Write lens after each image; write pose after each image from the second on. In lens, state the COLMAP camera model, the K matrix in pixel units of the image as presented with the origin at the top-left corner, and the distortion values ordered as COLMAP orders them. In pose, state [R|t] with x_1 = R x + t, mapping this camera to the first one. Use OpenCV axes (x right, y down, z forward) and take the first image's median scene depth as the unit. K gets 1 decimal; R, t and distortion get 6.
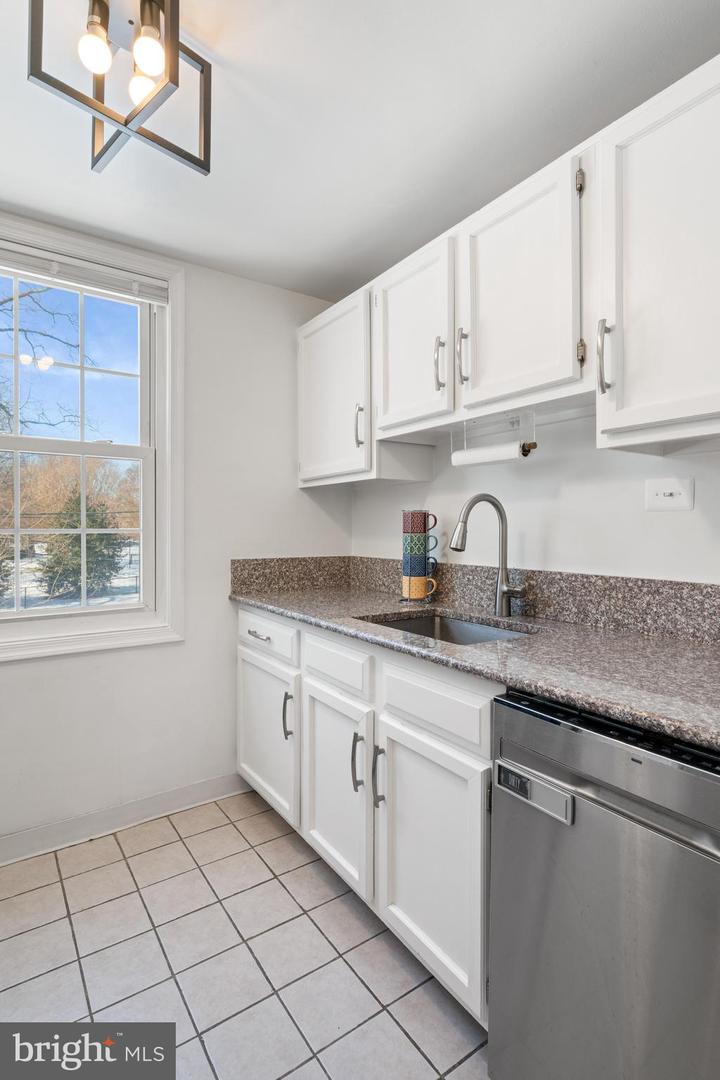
lens RADIAL K [[526.0, 0, 423.9], [0, 526.0, 559.1], [0, 0, 1]] dist [-0.002438, 0.003368]
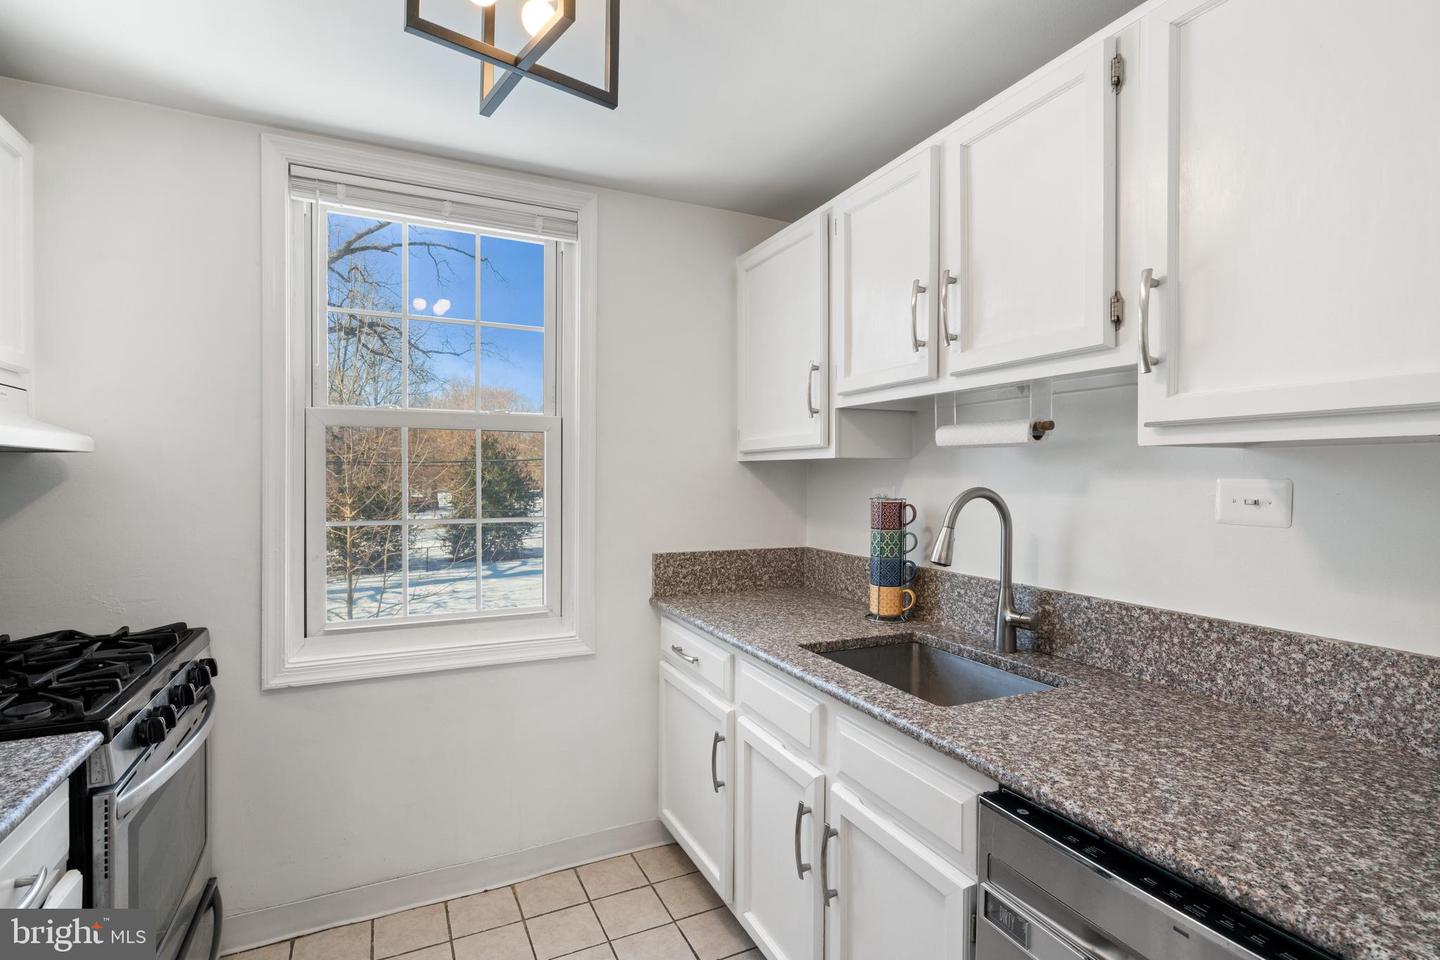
lens RADIAL K [[701.3, 0, 813.0], [0, 701.3, 484.2], [0, 0, 1]] dist [-0.002438, 0.003368]
pose [[0.987294, 0.013459, -0.158333, 0.040542], [-0.012626, 0.999901, 0.006265, -0.132800], [0.158402, -0.004186, 0.987366, 0.005987]]
